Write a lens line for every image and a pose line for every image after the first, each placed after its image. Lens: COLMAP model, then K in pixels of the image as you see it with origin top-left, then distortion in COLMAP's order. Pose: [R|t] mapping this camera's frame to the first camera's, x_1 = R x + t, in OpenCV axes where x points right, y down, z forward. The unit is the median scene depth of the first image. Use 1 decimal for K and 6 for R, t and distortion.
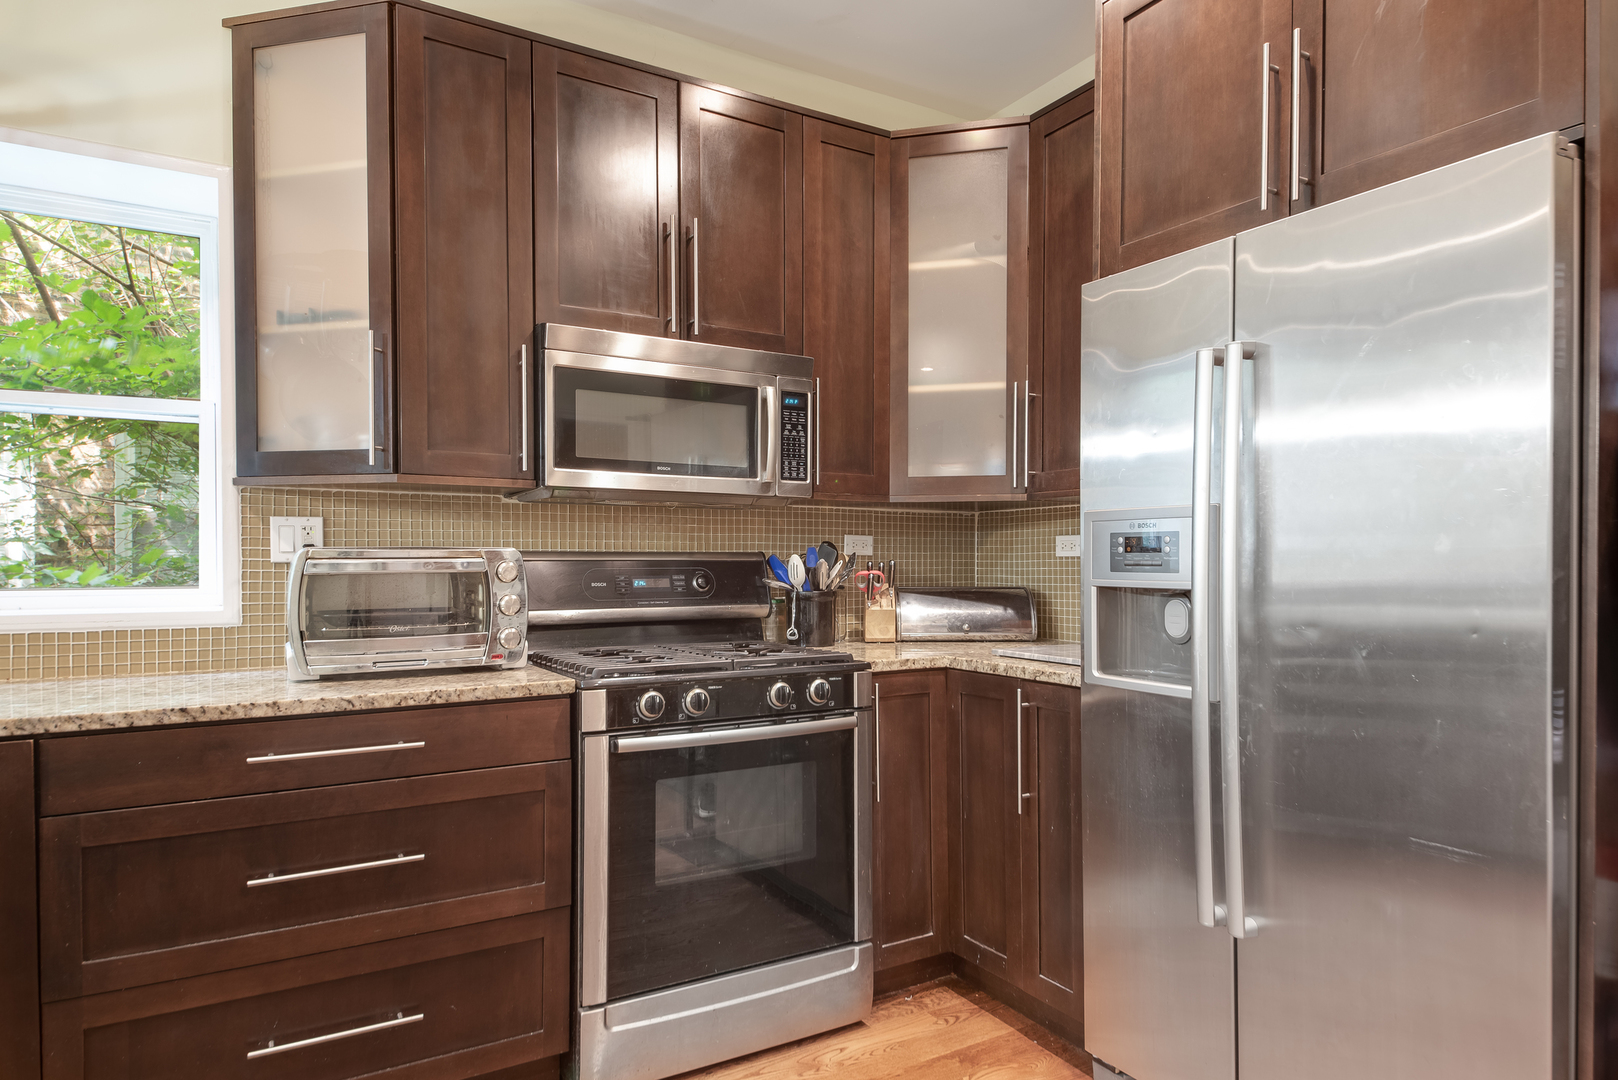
lens RADIAL K [[989.3, 0, 821.7], [0, 989.3, 572.6], [0, 0, 1]] dist [0.066319, -0.054490]
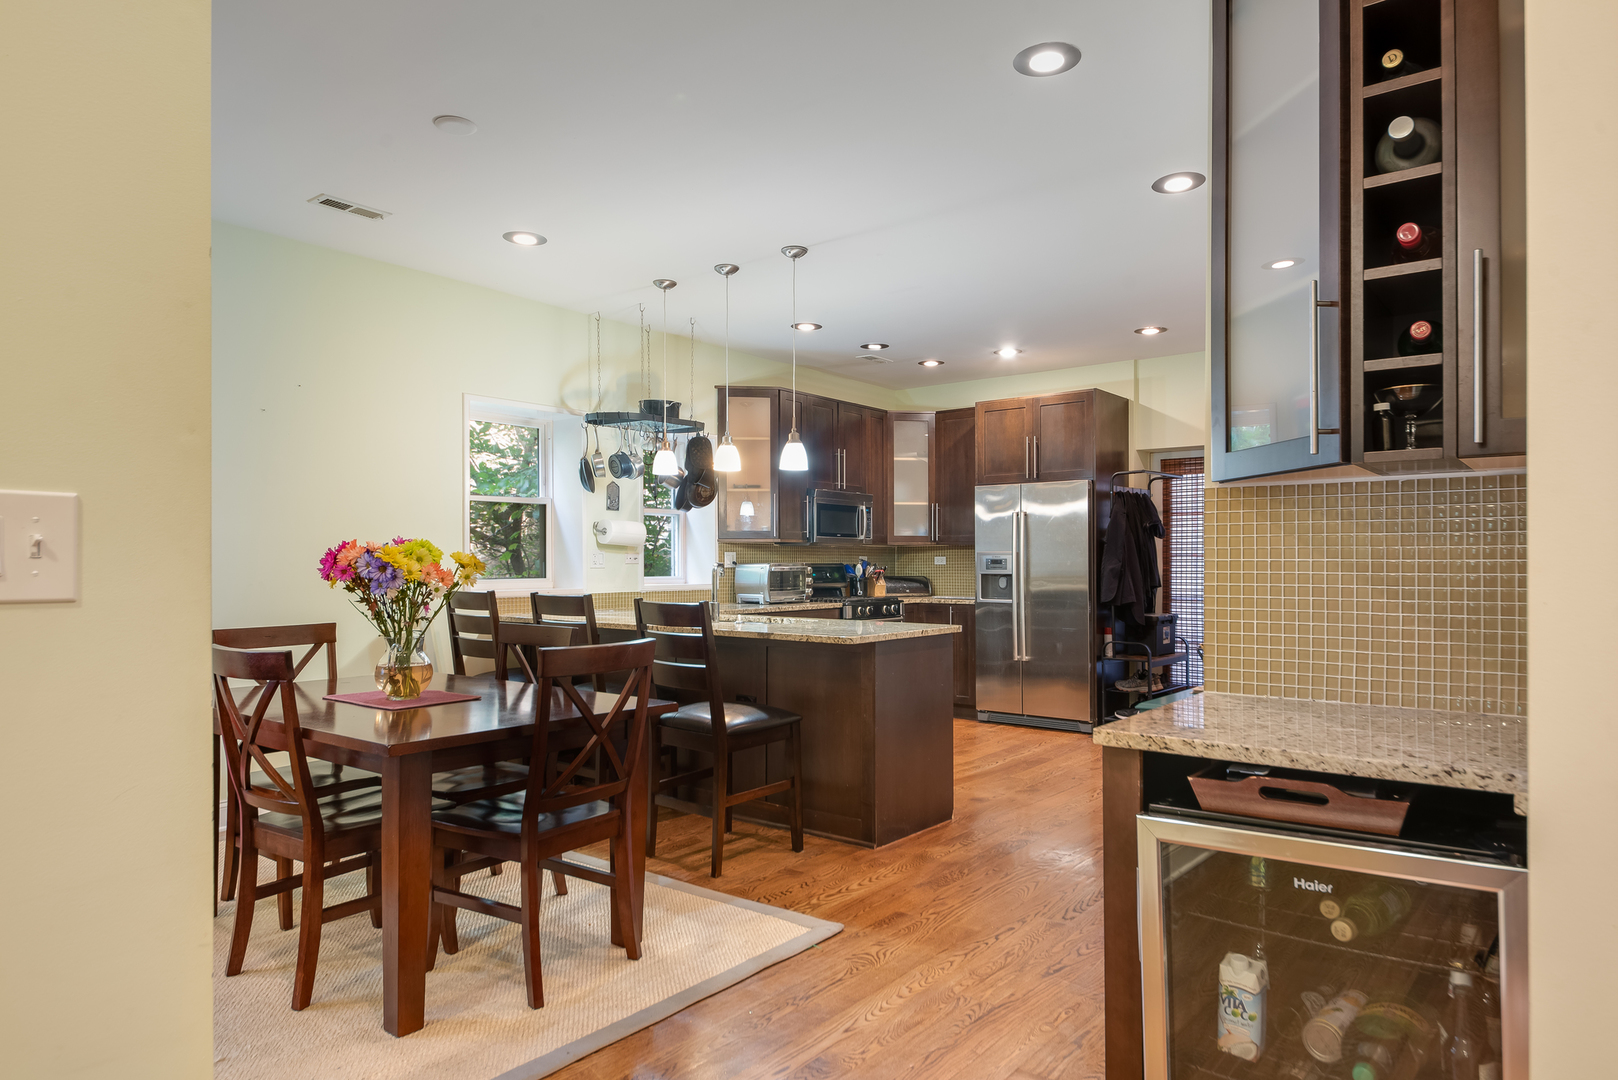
lens RADIAL K [[1006.3, 0, 814.3], [0, 1006.3, 559.9], [0, 0, 1]] dist [0.001338, -0.000494]
pose [[0.934640, 0.000913, 0.355595, -1.361012], [0.003200, 0.999935, -0.010977, 0.000930], [-0.355582, 0.011397, 0.934576, -1.864321]]
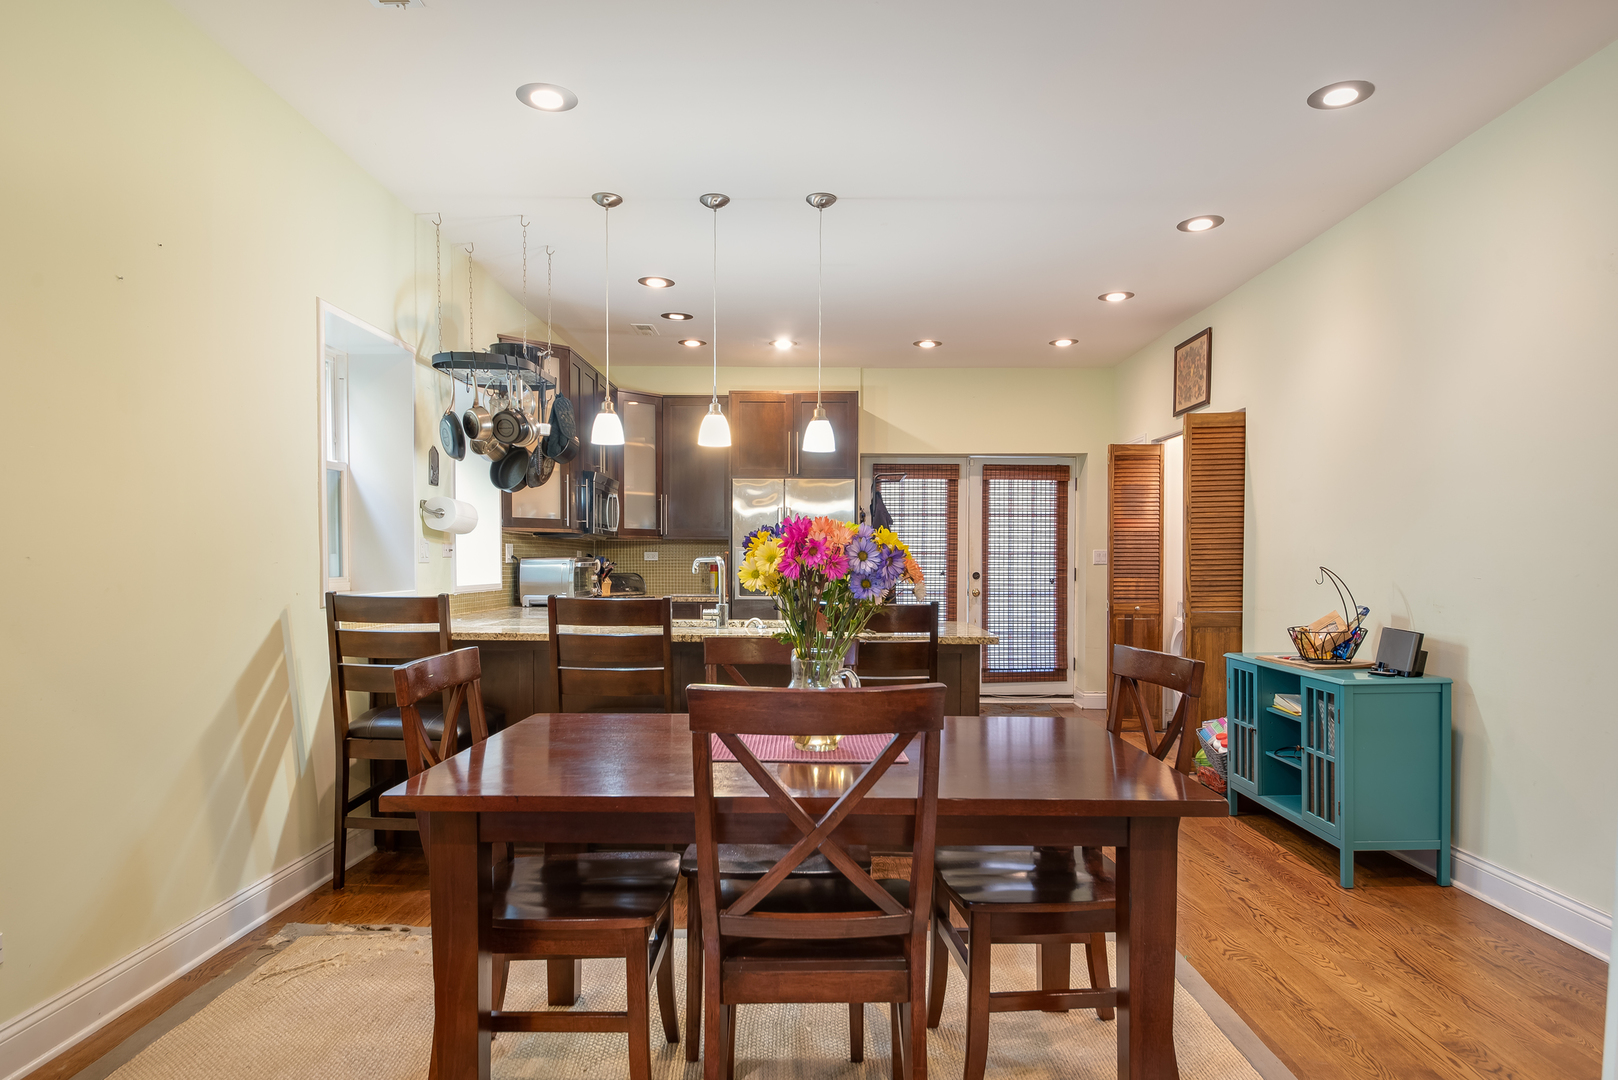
lens RADIAL K [[989.9, 0, 816.4], [0, 989.9, 588.0], [0, 0, 1]] dist [0.046626, -0.067146]
pose [[0.520211, -0.019918, 0.853805, -2.196614], [0.003059, 0.999765, 0.021459, 0.002161], [-0.854032, -0.008551, 0.520150, -0.865534]]
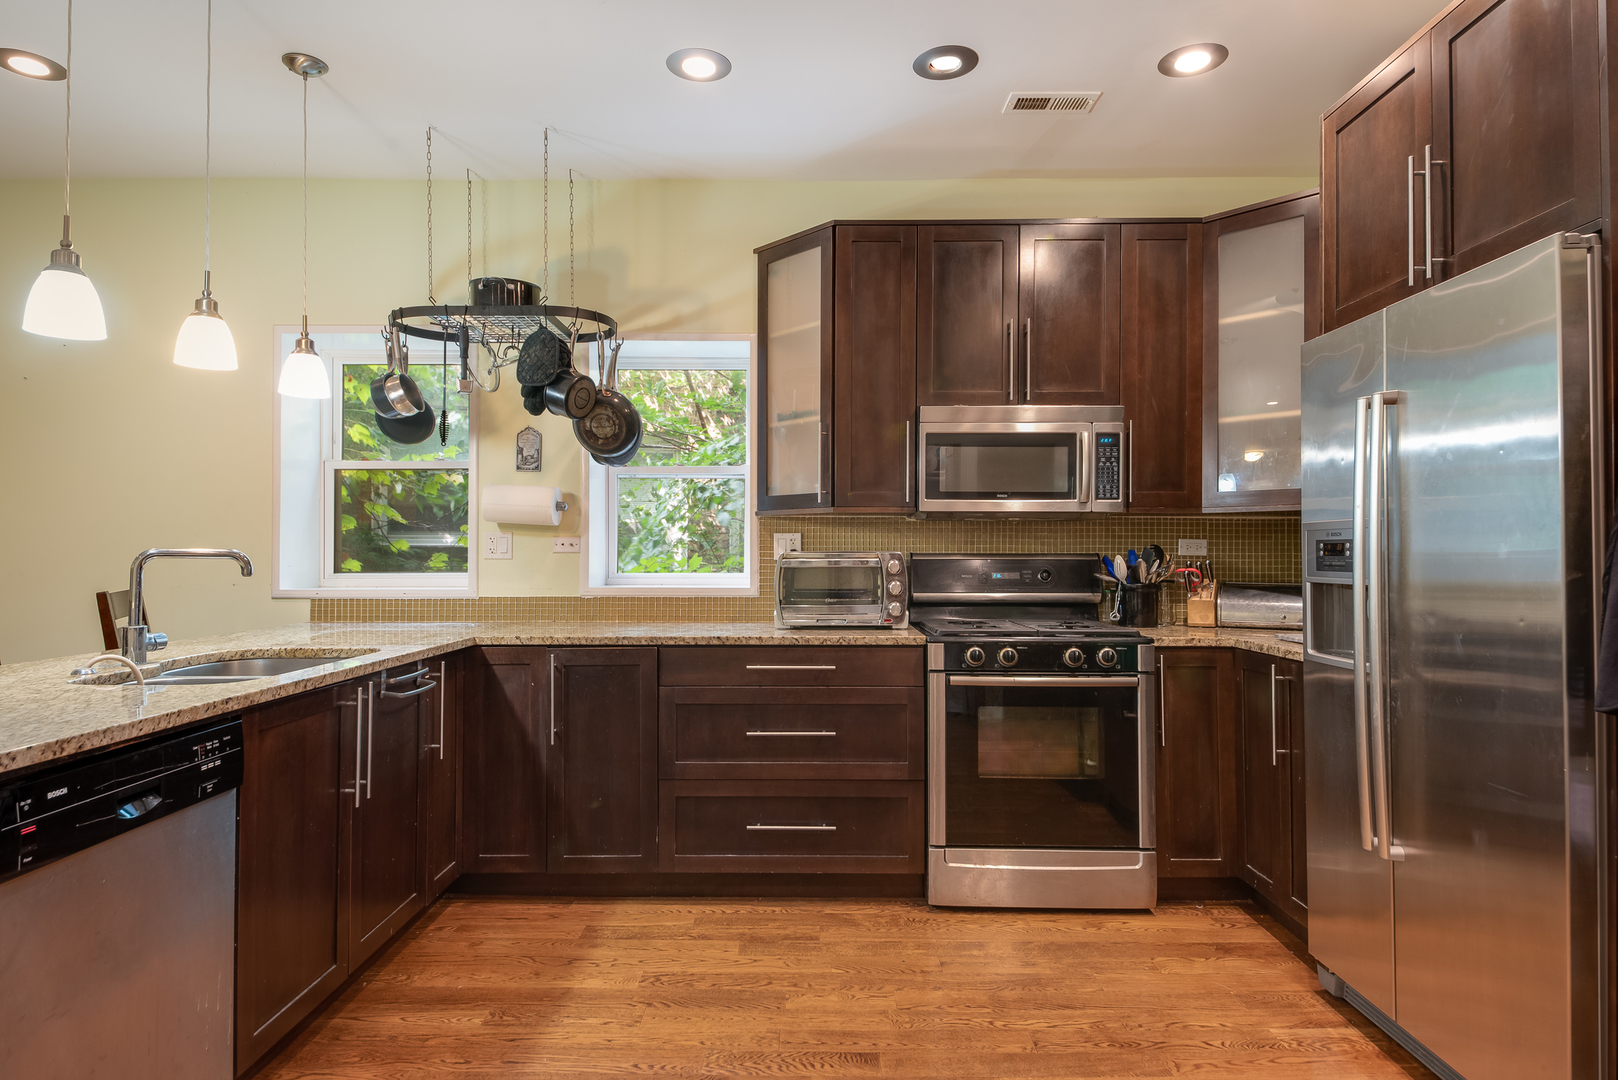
lens RADIAL K [[908.3, 0, 798.7], [0, 908.3, 558.0], [0, 0, 1]] dist [0.007376, -0.001050]
pose [[0.850475, 0.002946, -0.526007, 0.294153], [-0.008510, 0.999931, -0.008158, -0.001663], [0.525947, 0.011414, 0.850441, -0.283768]]
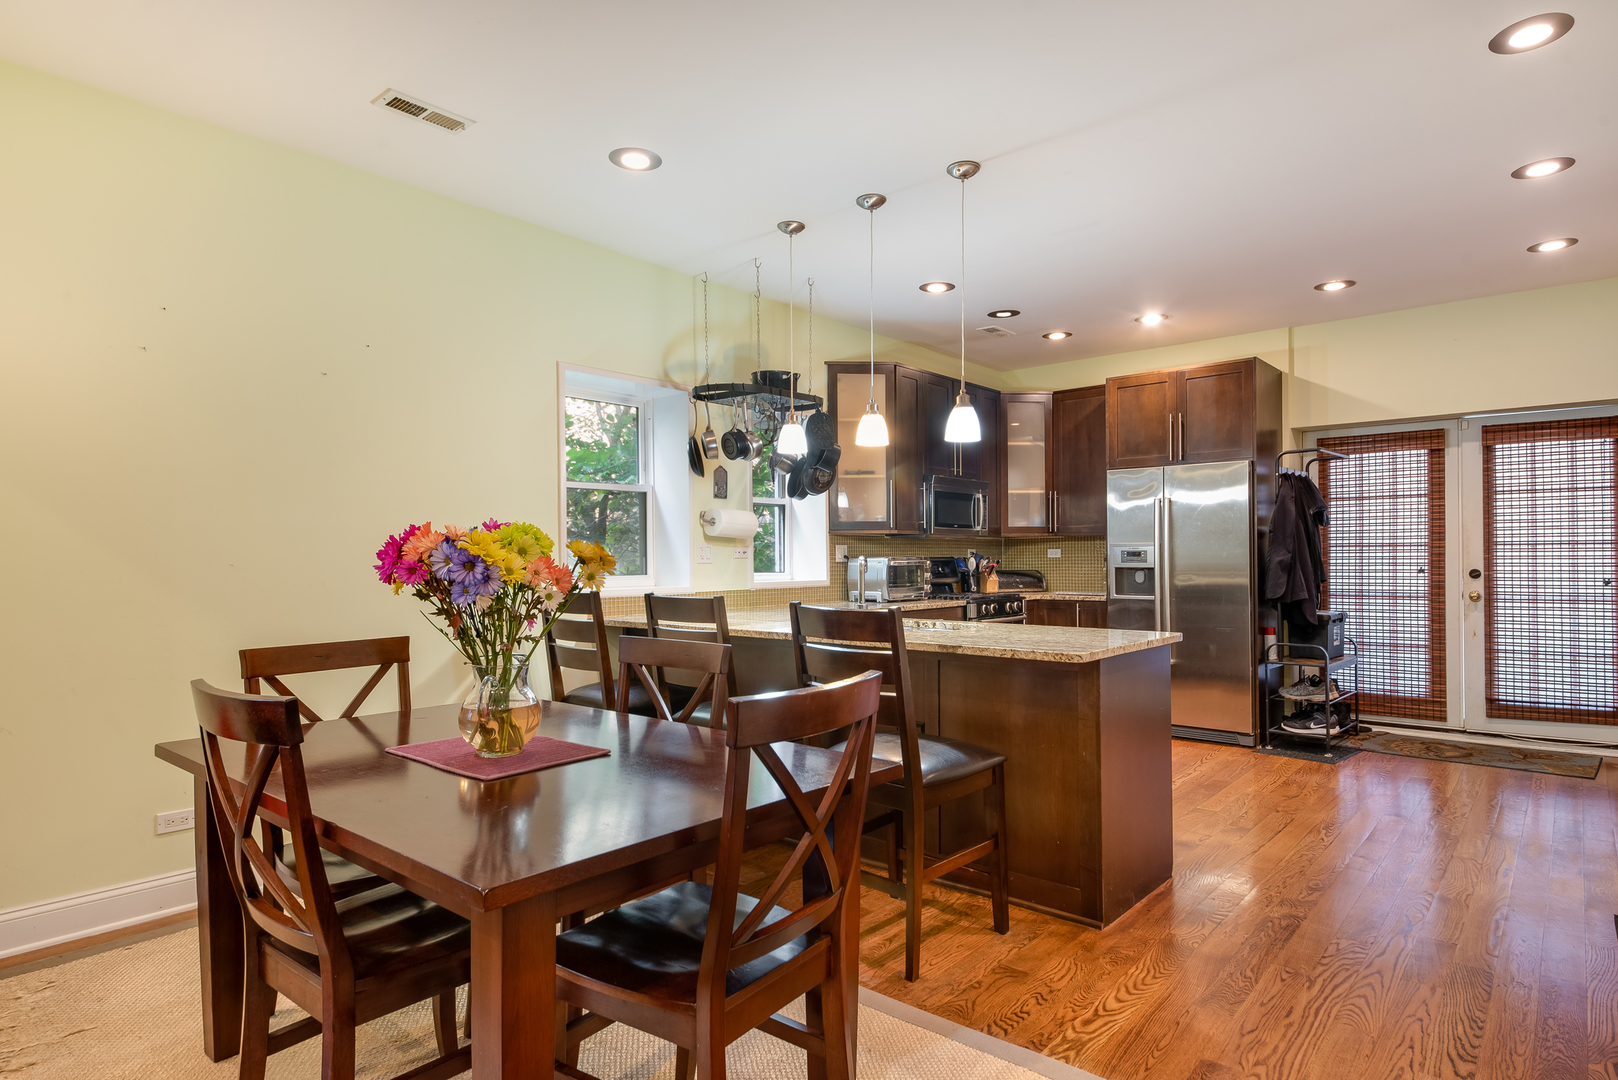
lens RADIAL K [[908.3, 0, 798.7], [0, 908.3, 558.0], [0, 0, 1]] dist [0.007376, -0.001050]
pose [[0.952596, -0.005615, 0.304186, -1.387658], [0.008548, 0.999929, -0.008311, -0.001258], [-0.304118, 0.010517, 0.952576, -1.283190]]
